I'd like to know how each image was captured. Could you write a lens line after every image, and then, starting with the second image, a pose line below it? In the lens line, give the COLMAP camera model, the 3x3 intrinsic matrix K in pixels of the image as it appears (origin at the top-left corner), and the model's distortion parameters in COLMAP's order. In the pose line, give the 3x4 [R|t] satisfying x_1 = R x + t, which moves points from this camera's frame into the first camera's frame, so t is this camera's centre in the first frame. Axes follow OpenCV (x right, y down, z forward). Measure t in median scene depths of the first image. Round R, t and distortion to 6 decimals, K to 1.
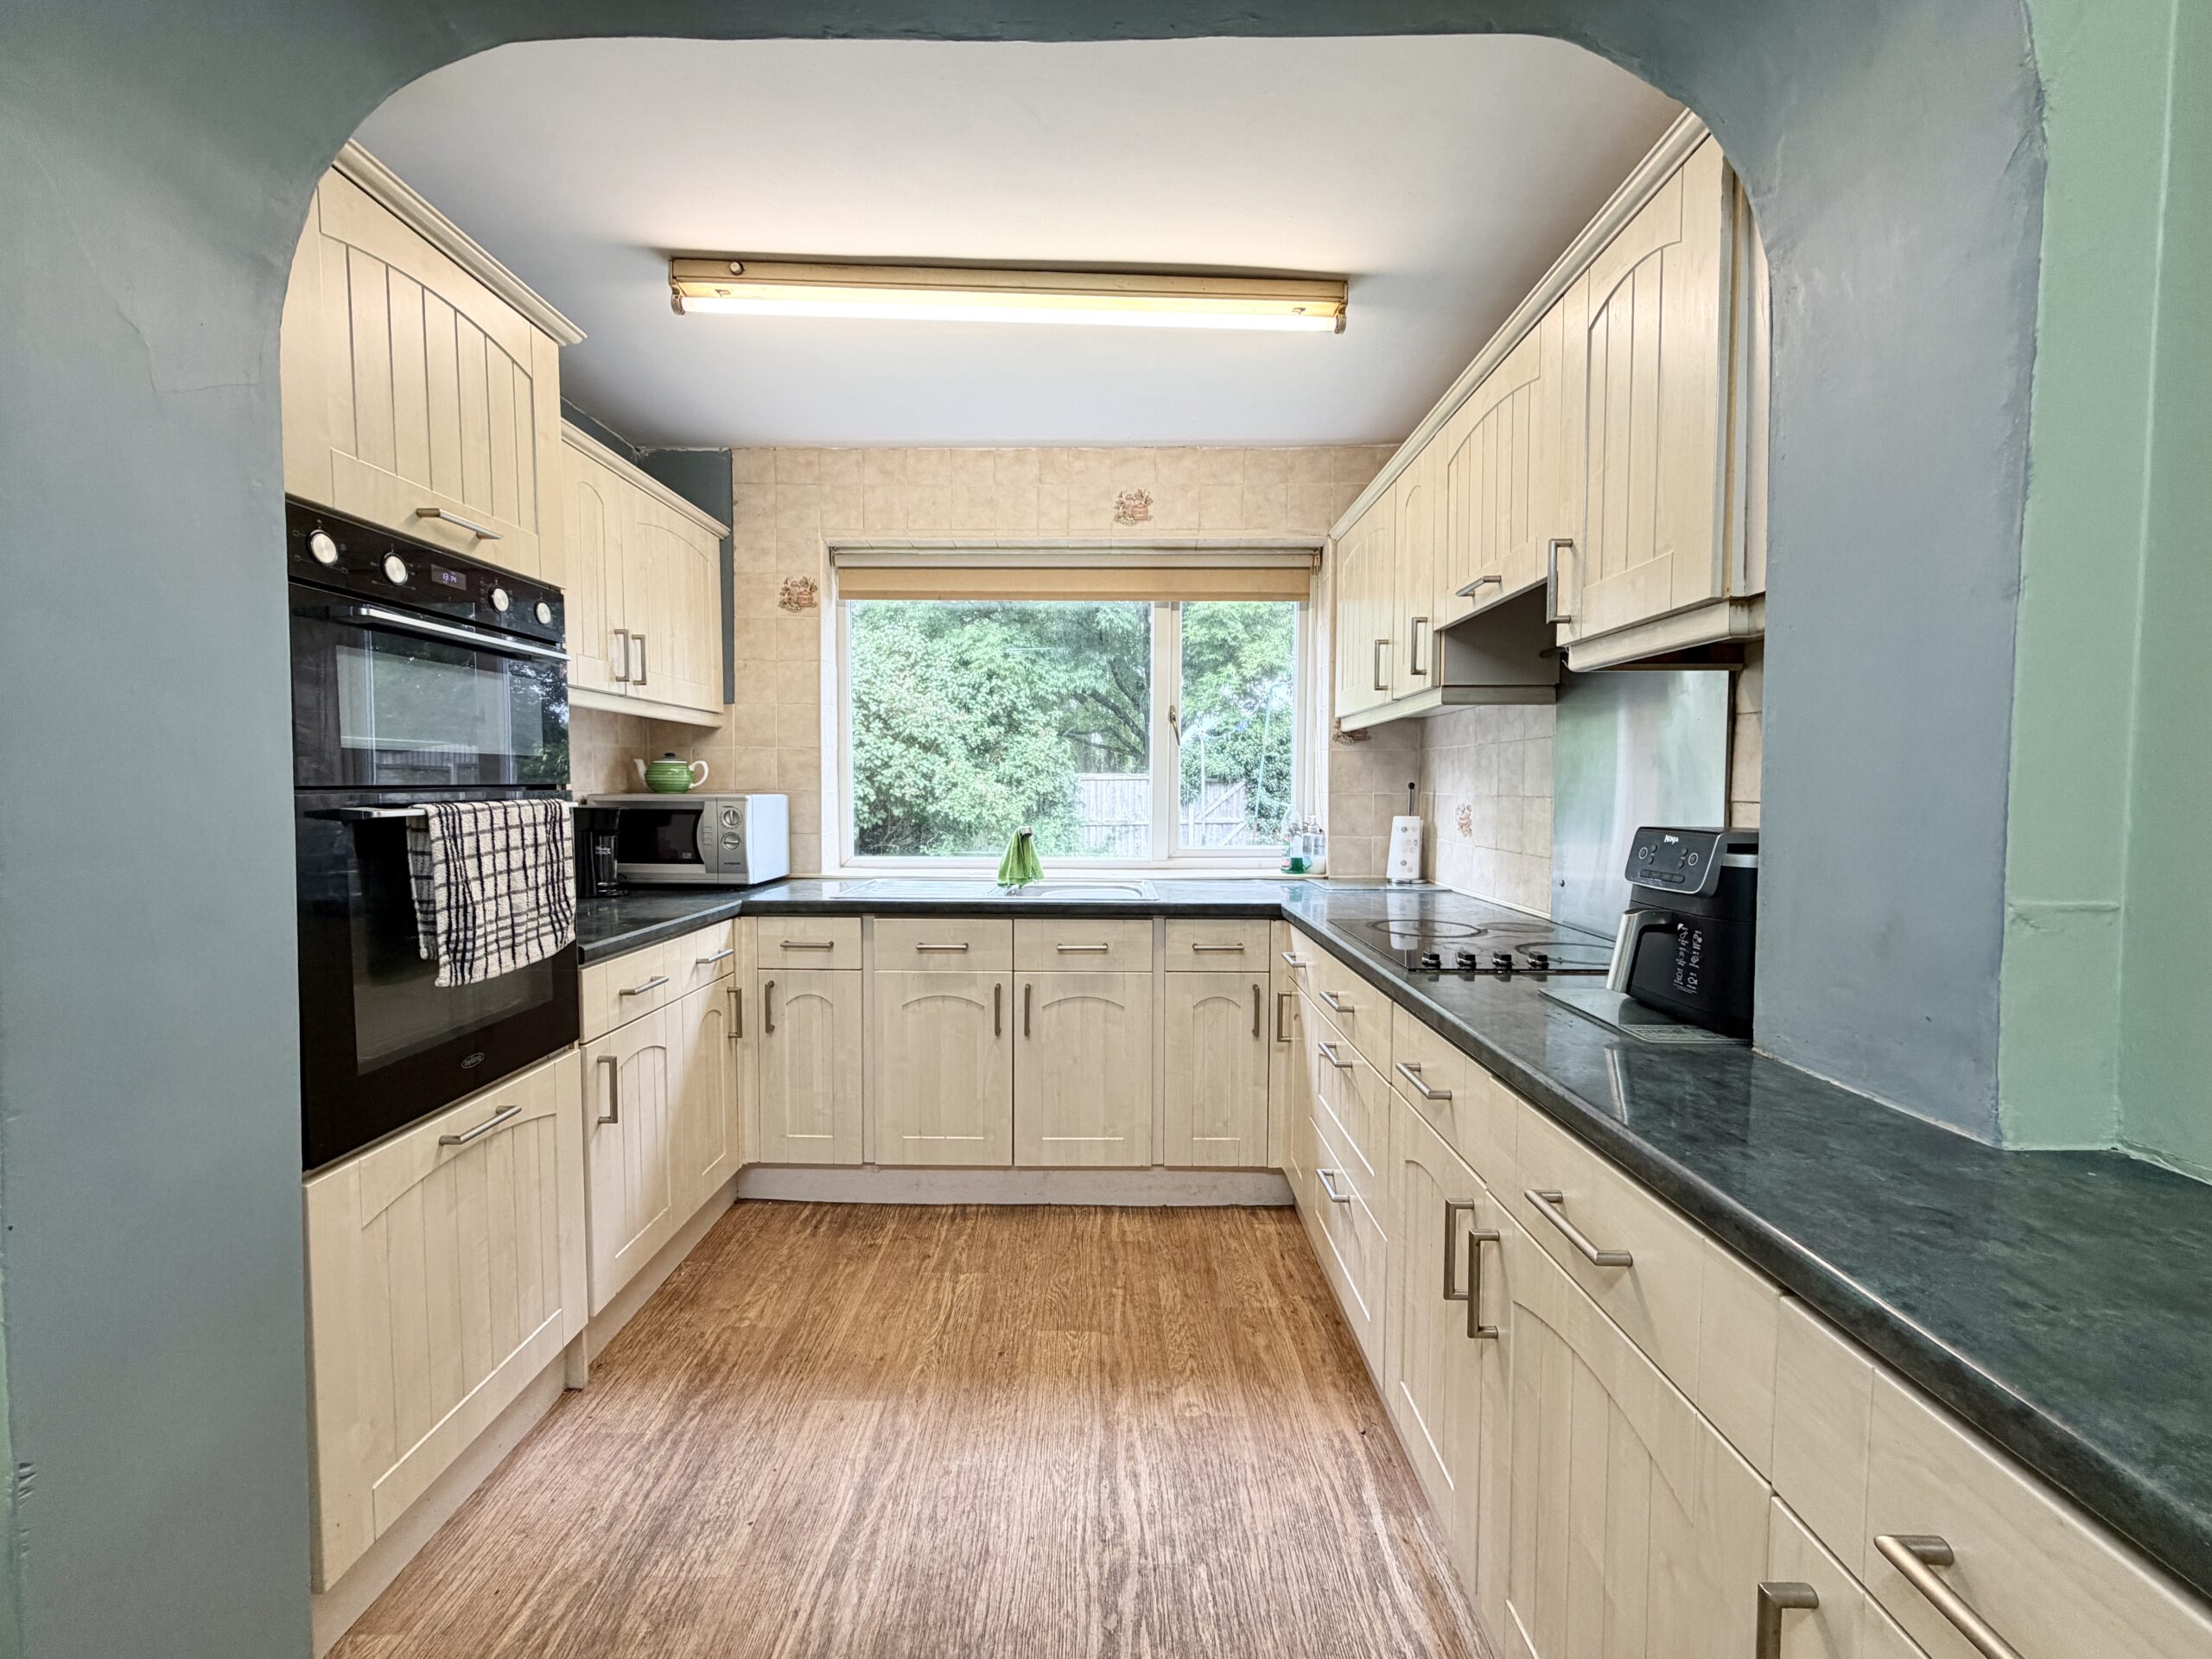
lens RADIAL K [[879.1, 0, 1097.5], [0, 879.1, 830.1], [0, 0, 1]] dist [0.002149, 0.000122]
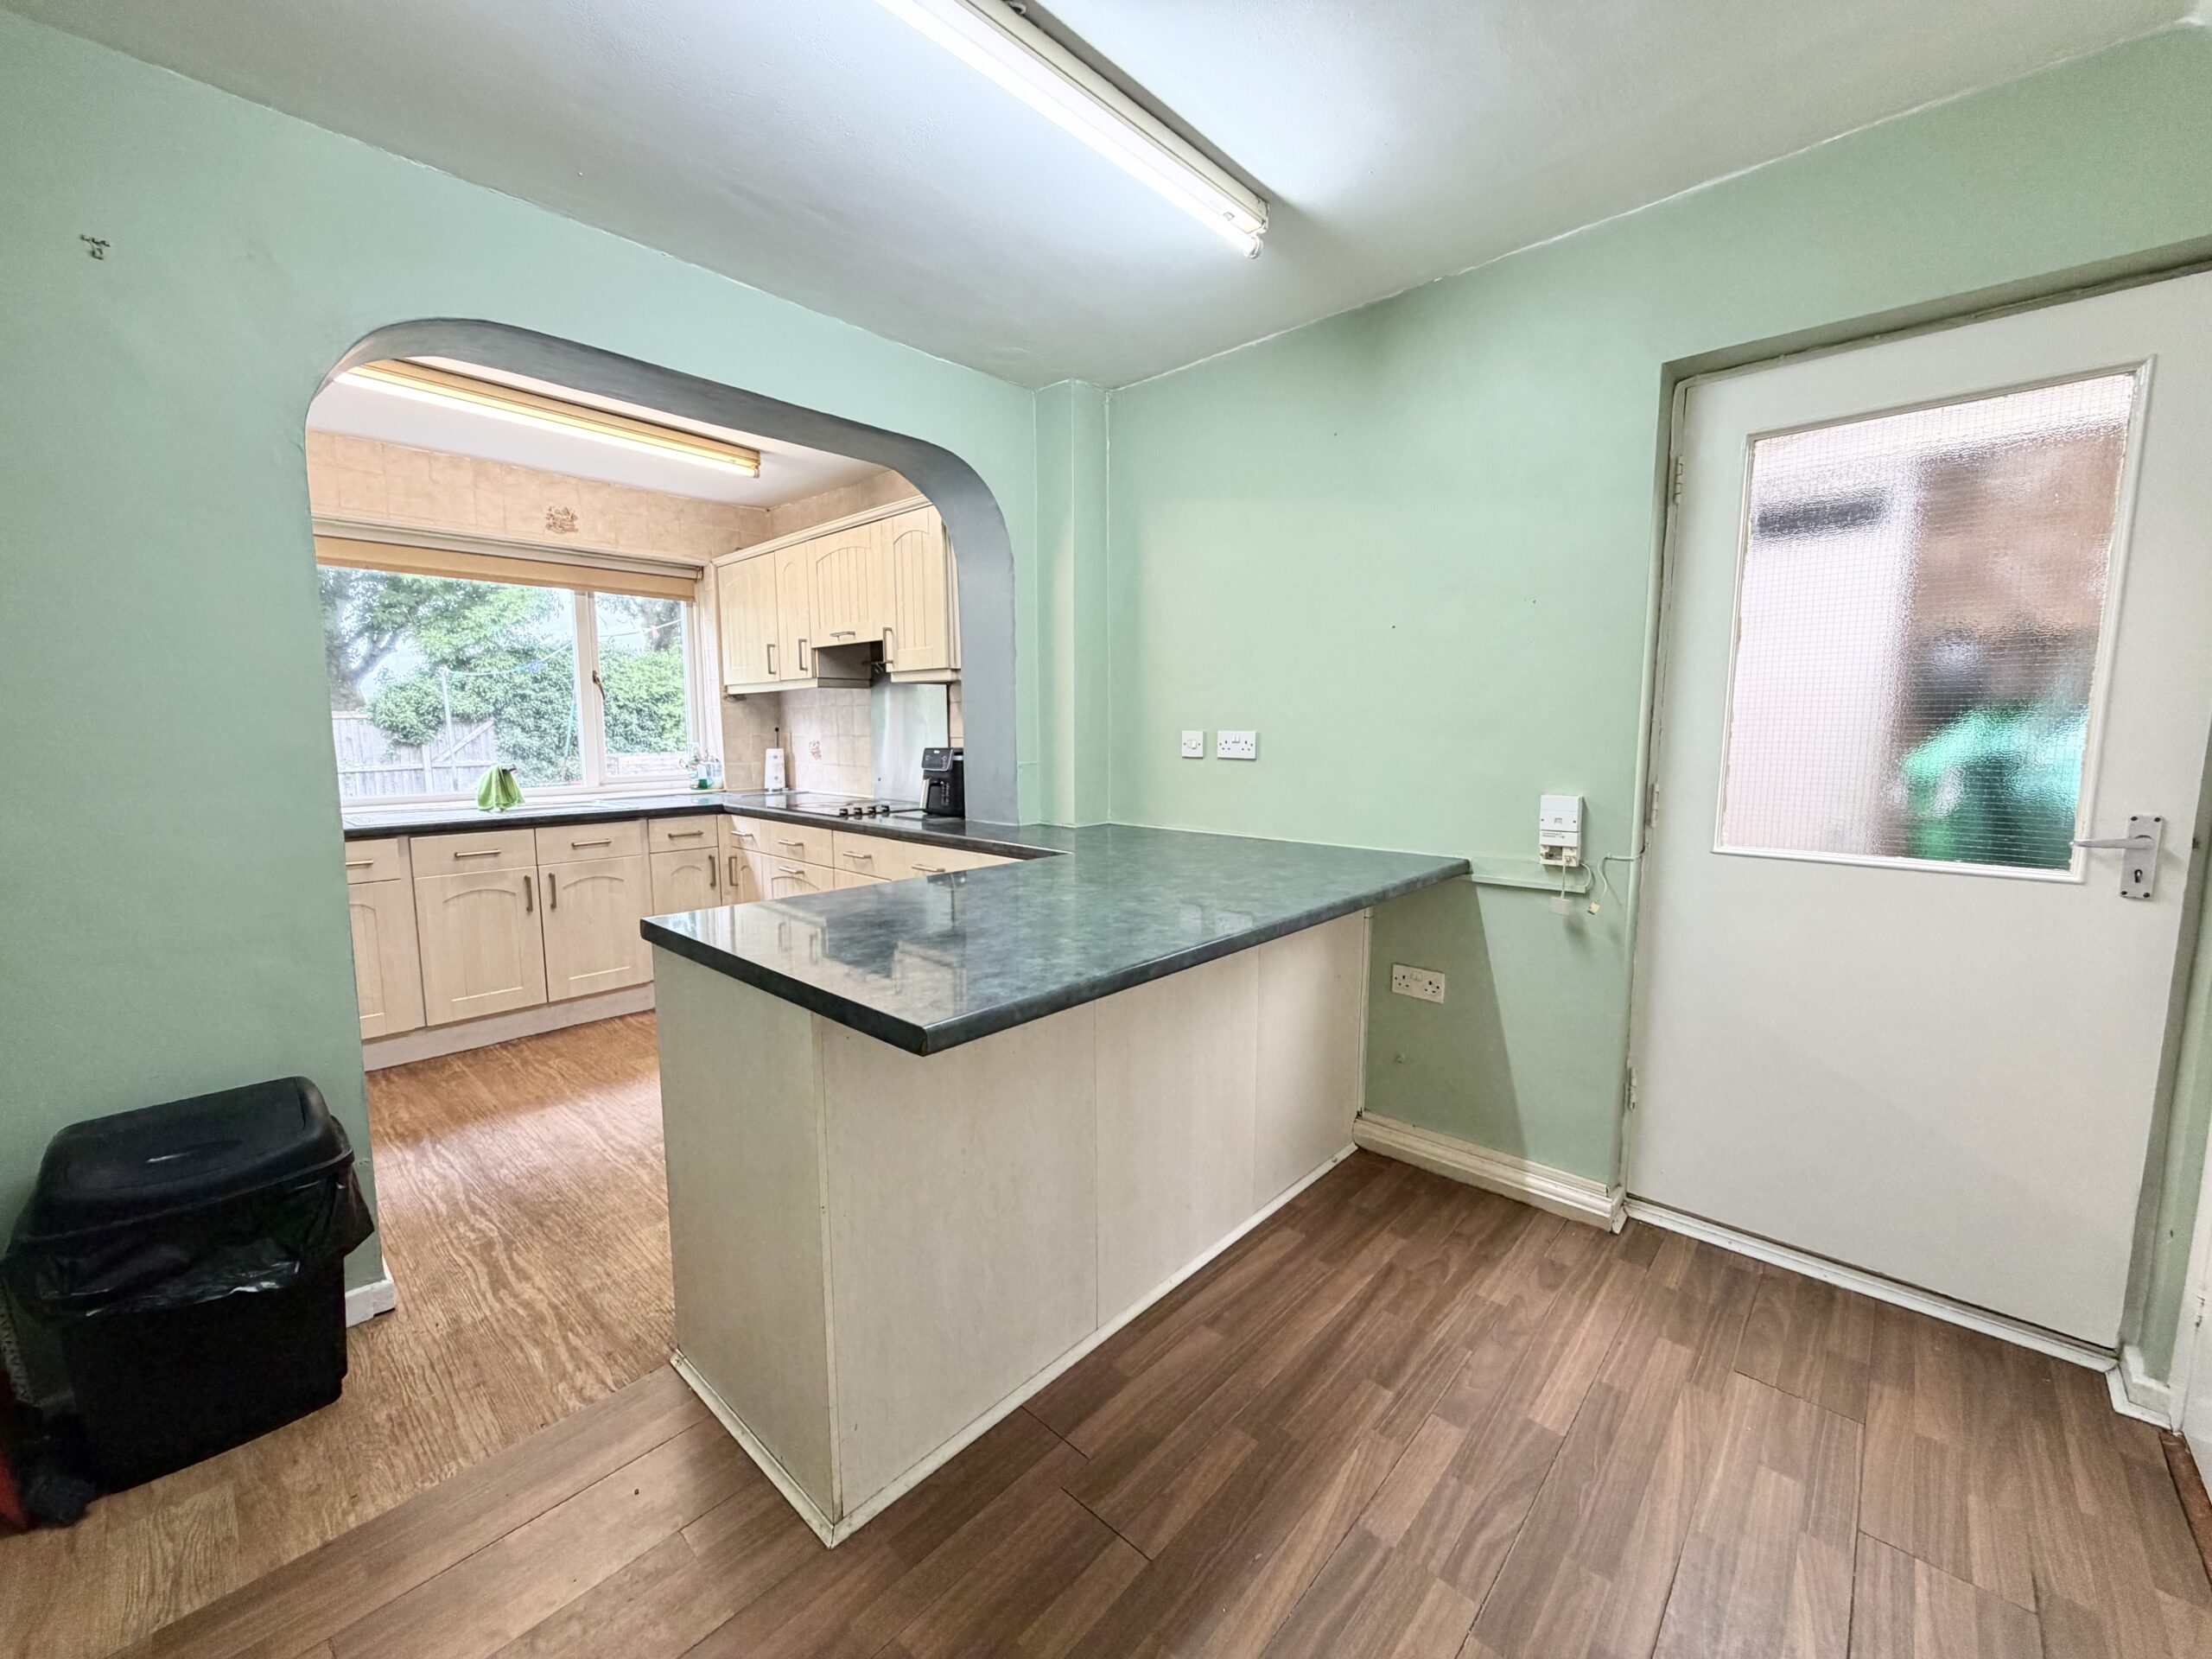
lens RADIAL K [[879.1, 0, 1097.5], [0, 879.1, 830.1], [0, 0, 1]] dist [0.002149, 0.000122]
pose [[0.676593, -0.093341, 0.730417, -0.541381], [0.040496, 0.995149, 0.089659, 0.014897], [-0.735243, -0.031083, 0.677091, -0.644846]]
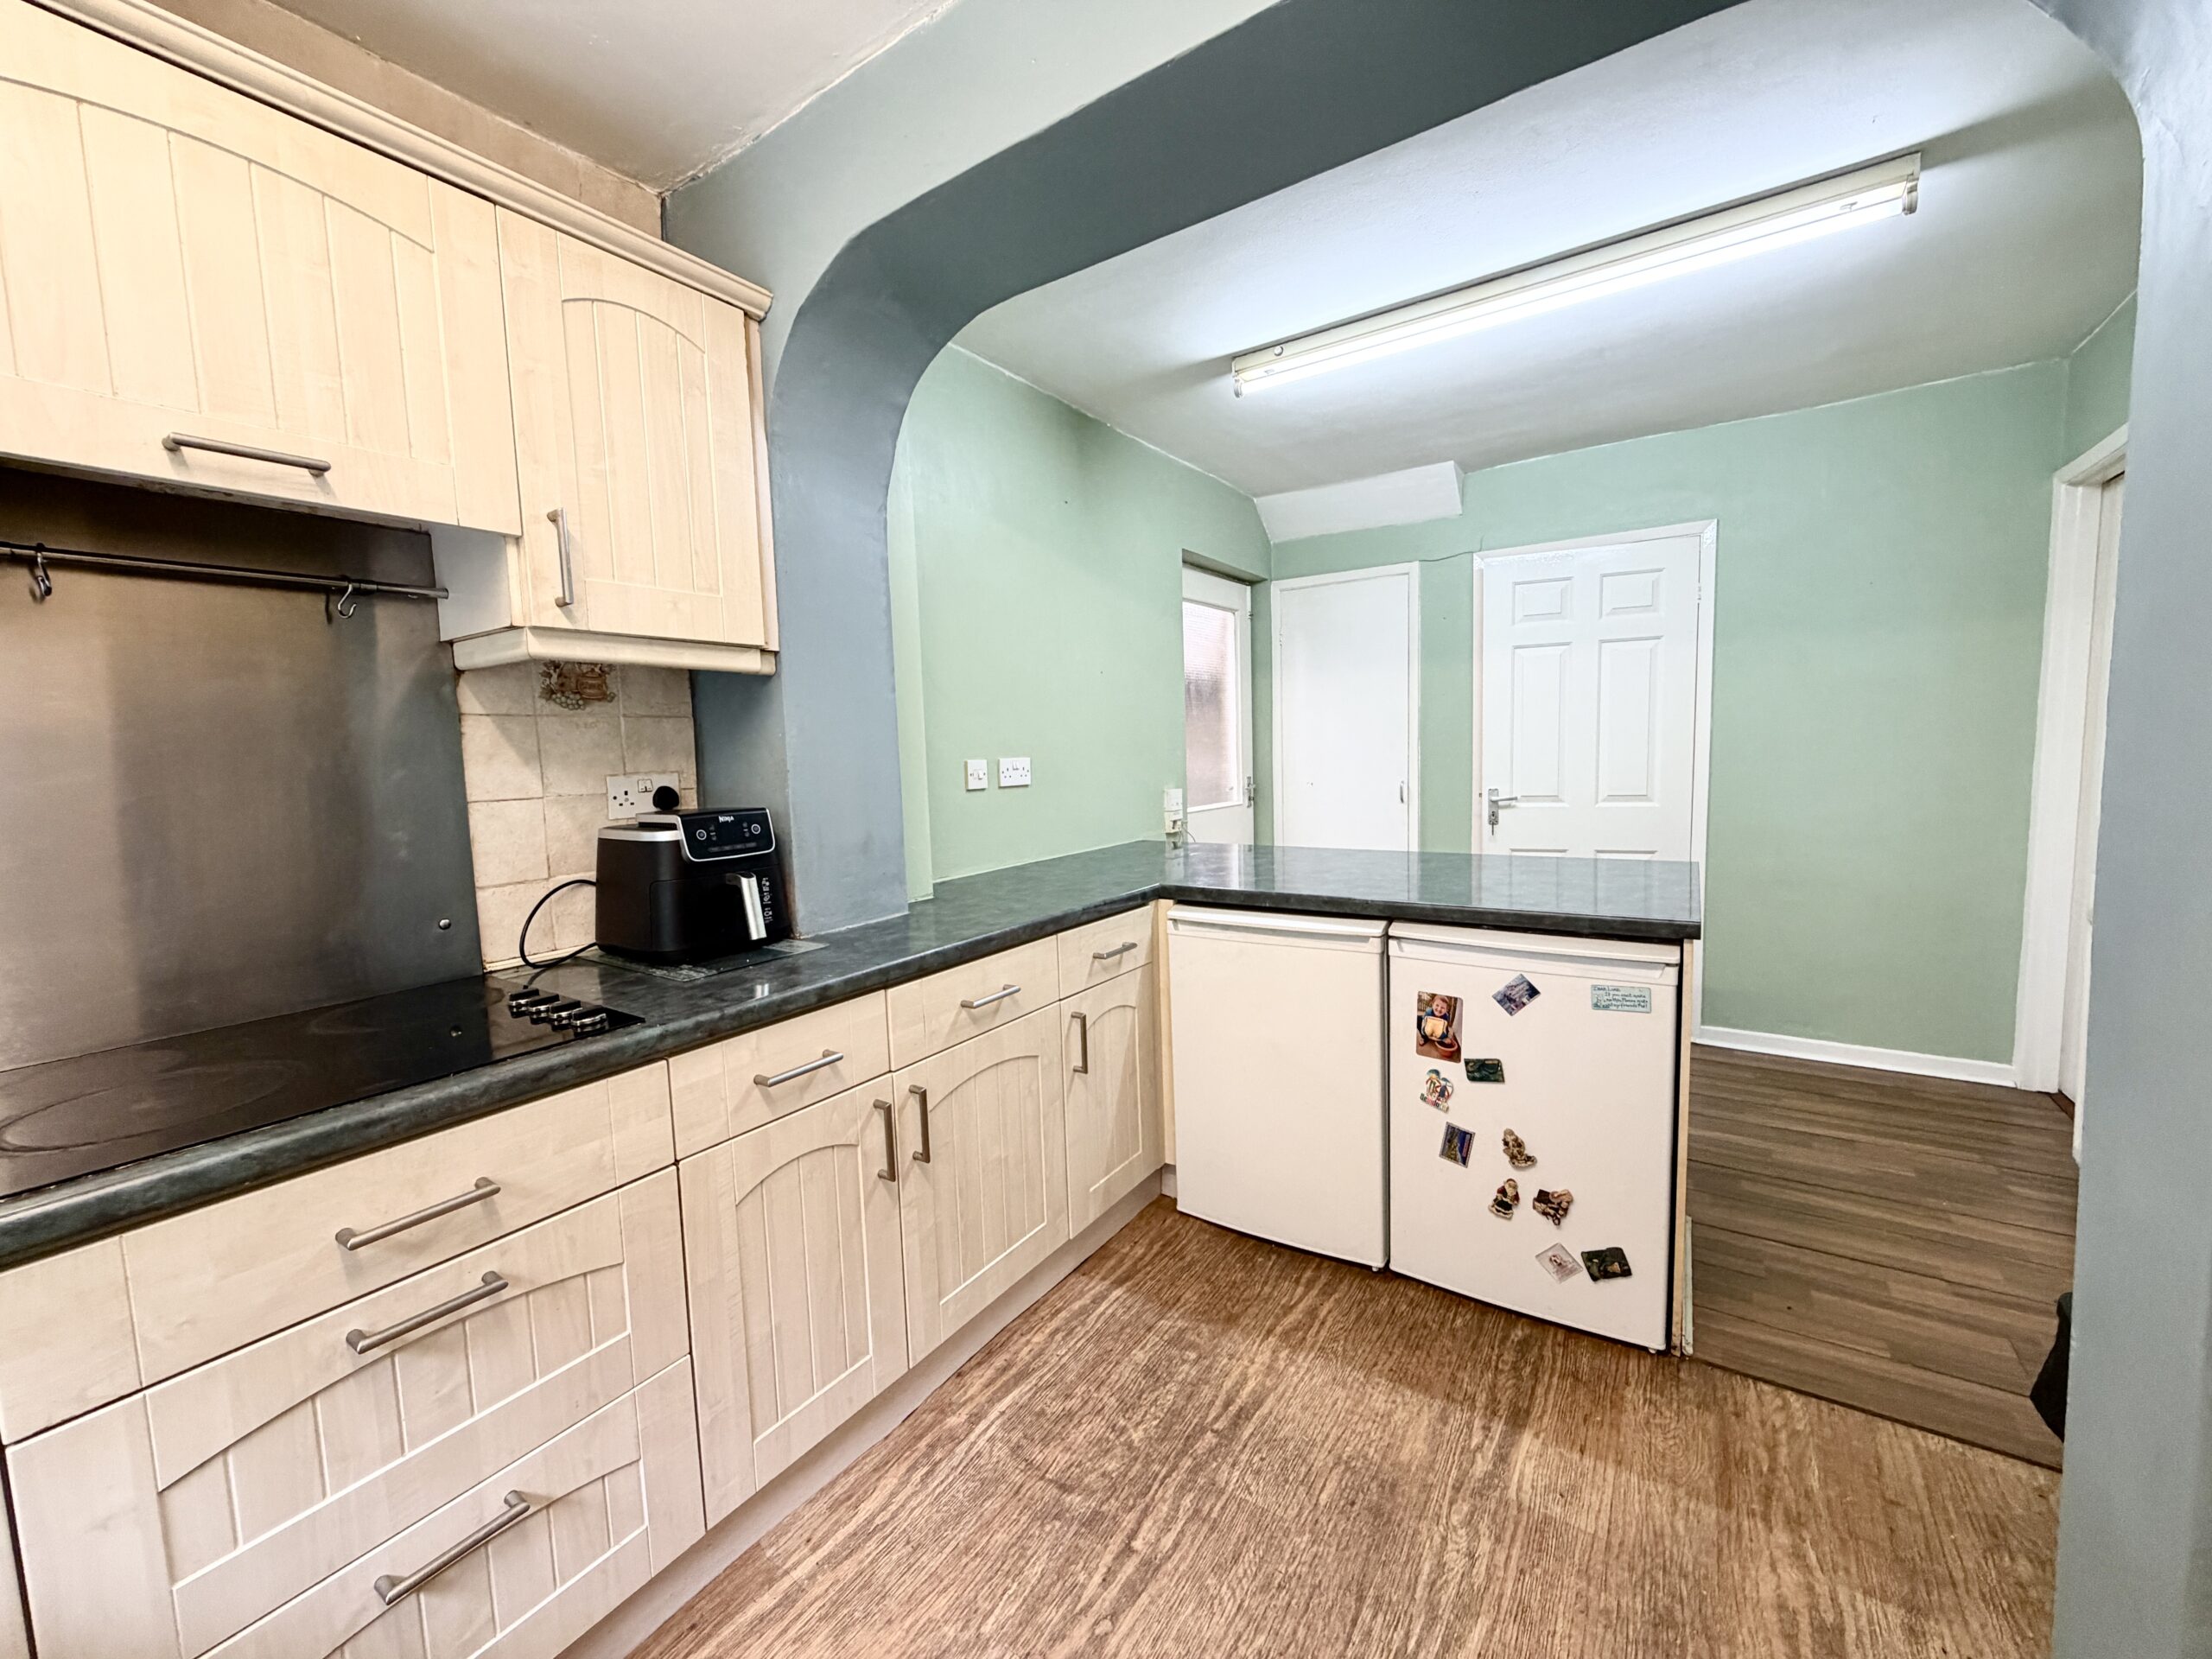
lens RADIAL K [[879.1, 0, 1097.5], [0, 879.1, 830.1], [0, 0, 1]] dist [0.002149, 0.000122]
pose [[-0.831071, -0.029248, 0.555396, -0.271888], [0.057030, 0.988871, 0.137413, -0.062612], [-0.553234, 0.145874, -0.820154, 0.918079]]
